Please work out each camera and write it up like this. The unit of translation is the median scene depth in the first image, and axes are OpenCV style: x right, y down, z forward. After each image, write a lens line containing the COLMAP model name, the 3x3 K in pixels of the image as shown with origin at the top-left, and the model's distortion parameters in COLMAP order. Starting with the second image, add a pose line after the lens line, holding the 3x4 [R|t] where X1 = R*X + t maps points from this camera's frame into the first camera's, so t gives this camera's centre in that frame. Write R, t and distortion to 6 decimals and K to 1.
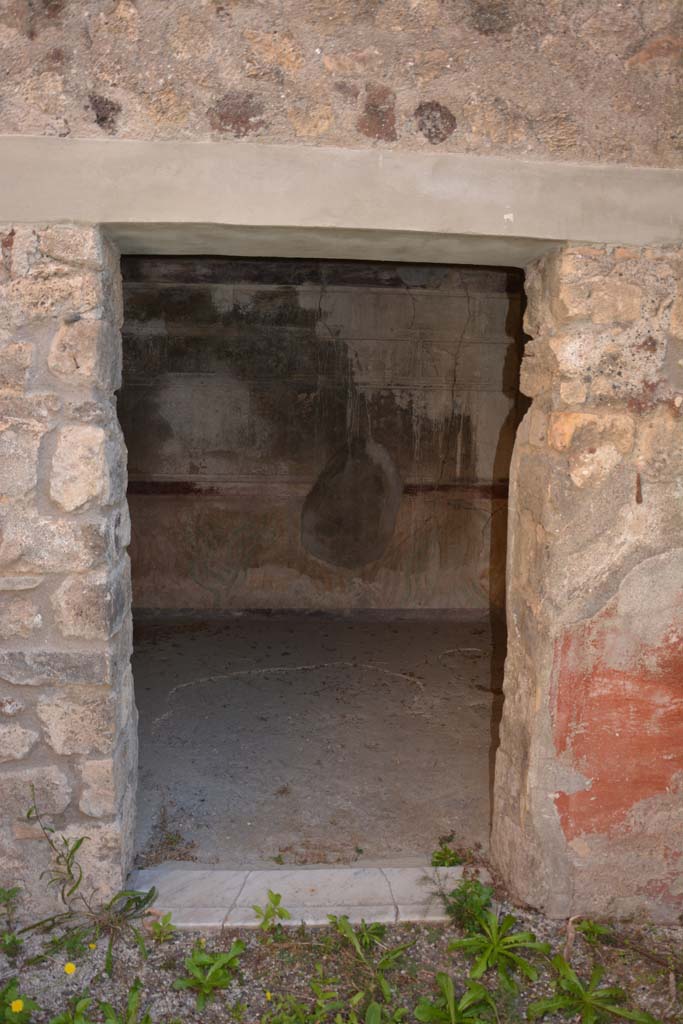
lens RADIAL K [[805.4, 0, 334.0], [0, 805.4, 511.2], [0, 0, 1]] dist [-0.131842, 0.044744]
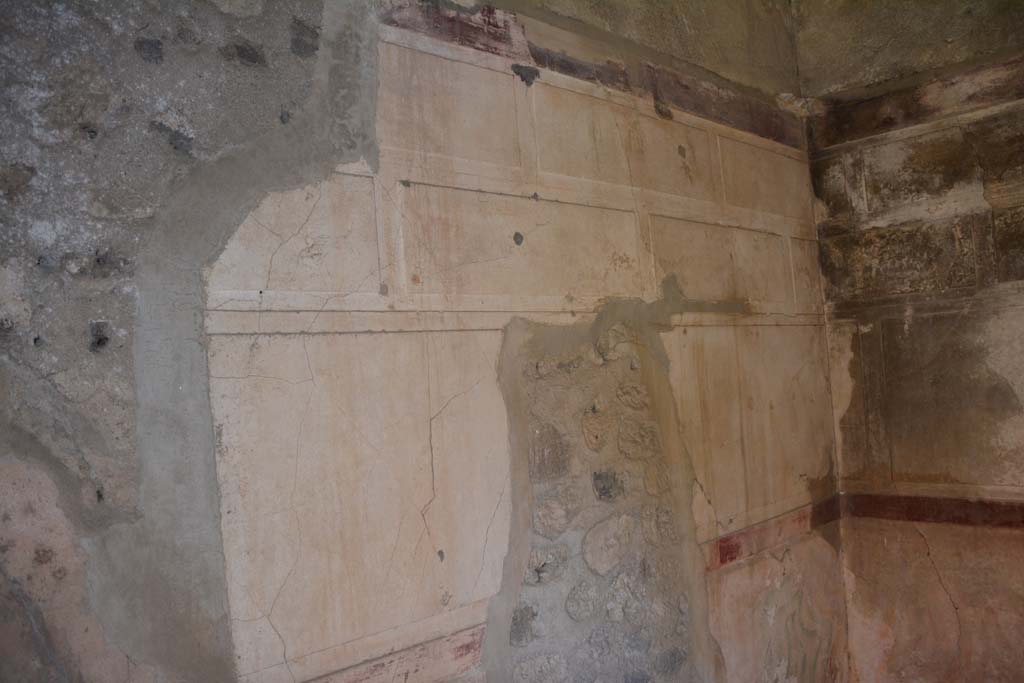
lens RADIAL K [[800.8, 0, 517.8], [0, 800.8, 351.5], [0, 0, 1]] dist [-0.160723, 0.120828]
pose [[0.633622, -0.085840, -0.768866, -0.034736], [-0.017779, 0.991947, -0.125398, -0.066835], [0.773439, 0.093124, 0.626993, 0.477452]]
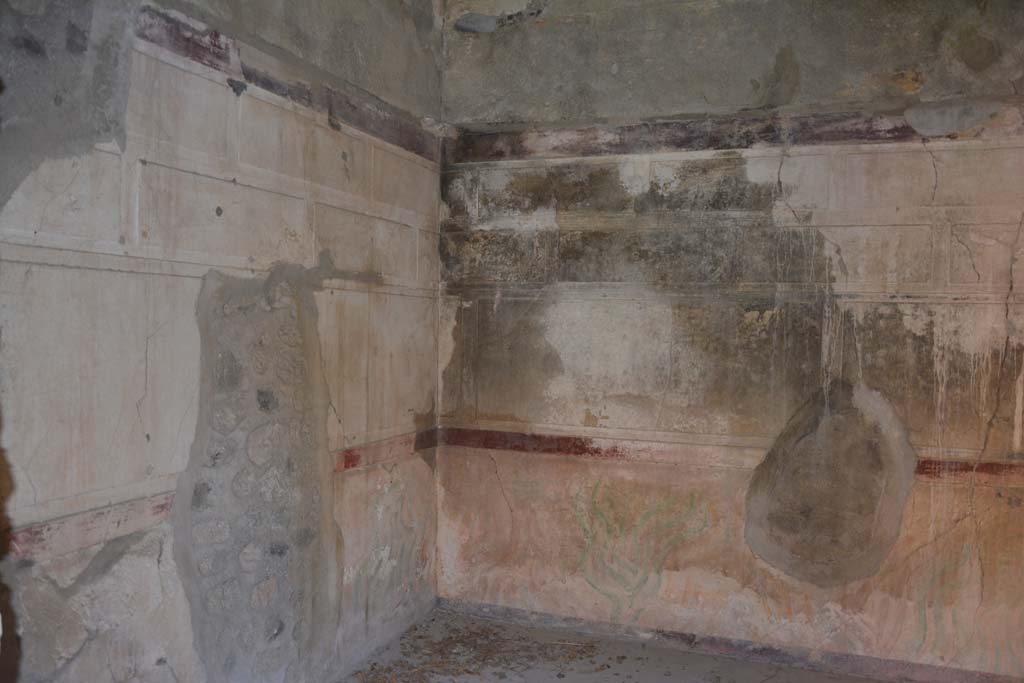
lens RADIAL K [[800.8, 0, 513.4], [0, 800.8, 350.6], [0, 0, 1]] dist [-0.160723, 0.120828]
pose [[0.907955, 0.011894, -0.418899, 0.055492], [-0.057237, 0.993749, -0.095844, -0.043188], [0.415141, 0.110999, 0.902960, 0.352884]]
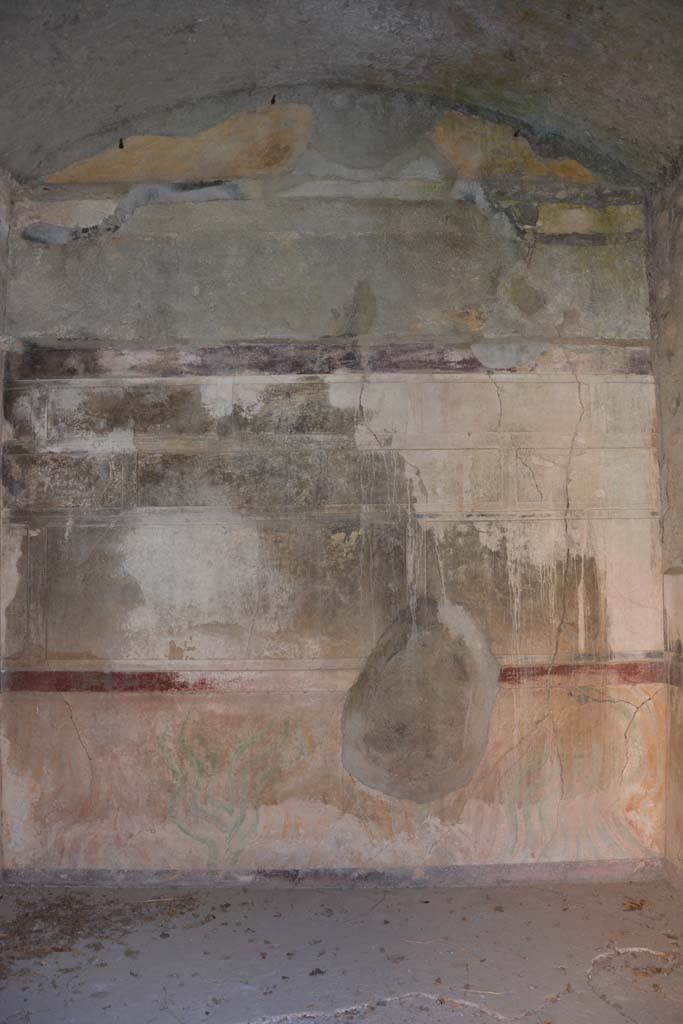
lens RADIAL K [[800.8, 0, 342.9], [0, 800.8, 519.7], [0, 0, 1]] dist [-0.160723, 0.120828]
pose [[0.998145, -0.035877, -0.049185, -0.003152], [0.024954, 0.978025, -0.206988, -0.021729], [0.055531, 0.205377, 0.977106, 0.367247]]
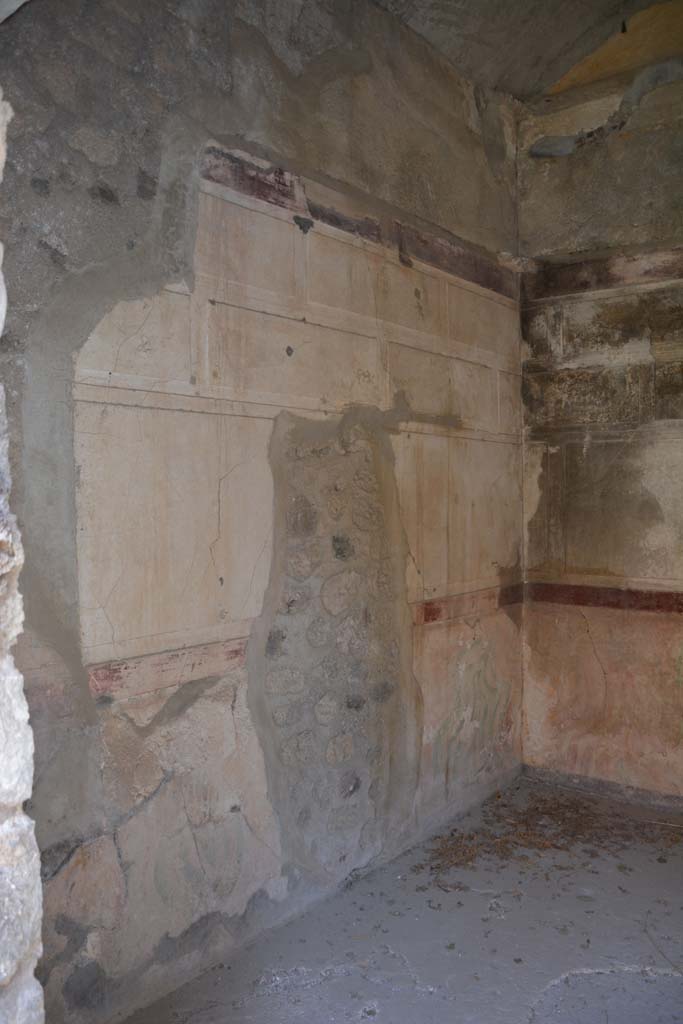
lens RADIAL K [[800.8, 0, 339.4], [0, 800.8, 519.8], [0, 0, 1]] dist [-0.160723, 0.120828]
pose [[0.729671, -0.000232, -0.683798, 0.035894], [-0.069948, 0.994729, -0.074979, -0.030101], [0.680211, 0.102540, 0.725809, 0.387411]]
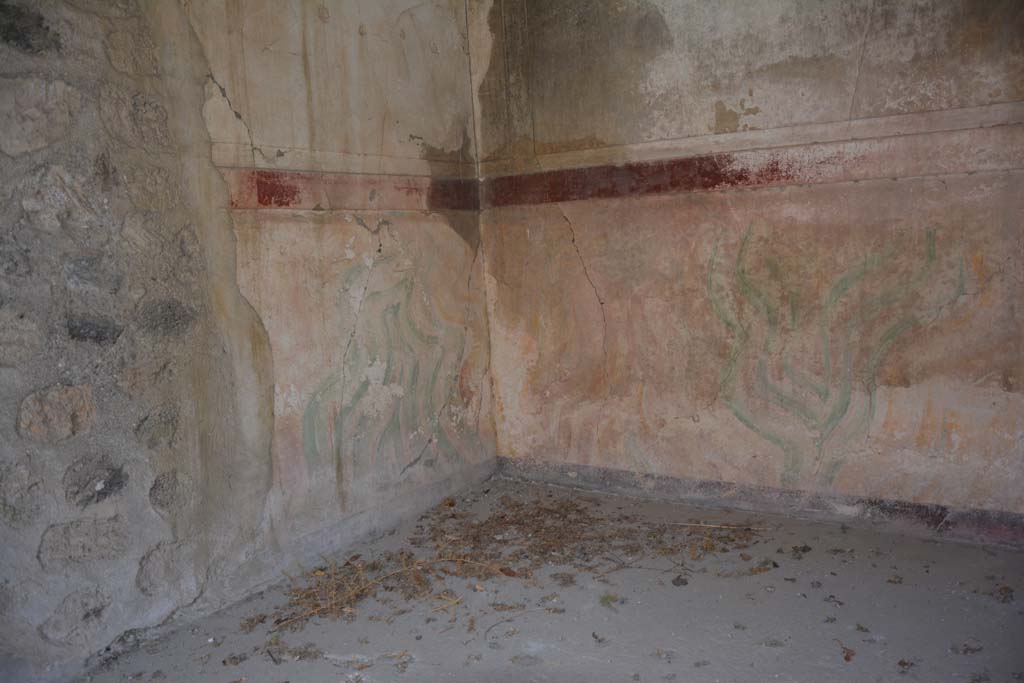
lens RADIAL K [[800.8, 0, 512.7], [0, 800.8, 347.2], [0, 0, 1]] dist [-0.160723, 0.120828]
pose [[0.788910, 0.014672, -0.614334, -0.025118], [-0.006947, 0.999864, 0.014958, 0.052320], [0.614470, -0.007533, 0.788904, 0.664931]]
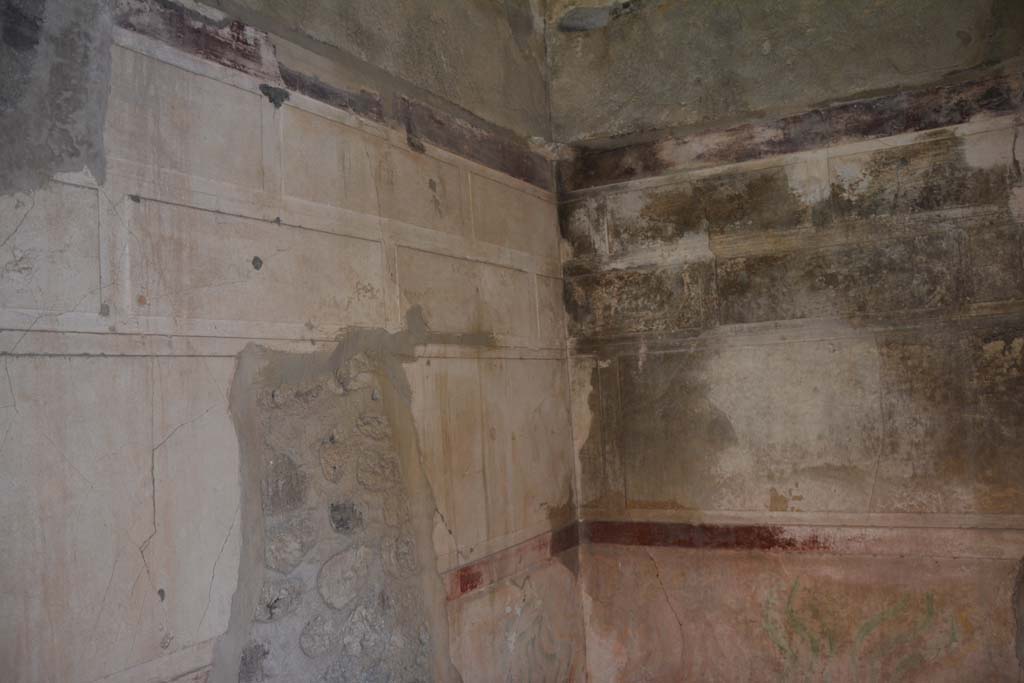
lens RADIAL K [[800.8, 0, 517.5], [0, 800.8, 351.5], [0, 0, 1]] dist [-0.160723, 0.120828]
pose [[0.831631, -0.089422, -0.548082, -0.026609], [-0.001025, 0.986701, -0.162540, -0.068320], [0.555328, 0.135735, 0.820480, 0.484309]]
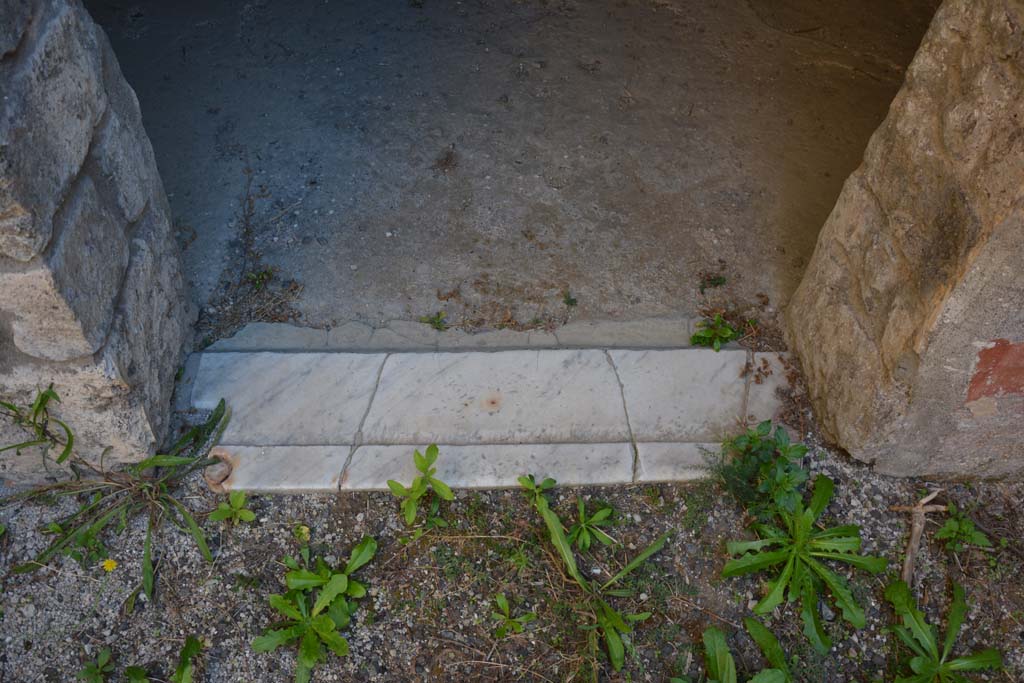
lens RADIAL K [[800.8, 0, 513.1], [0, 800.8, 348.1], [0, 0, 1]] dist [-0.160723, 0.120828]
pose [[0.999302, 0.032659, 0.018112, -0.011175], [-0.035973, 0.711553, 0.701711, 0.014651], [0.010030, -0.701873, 0.712232, 0.273498]]
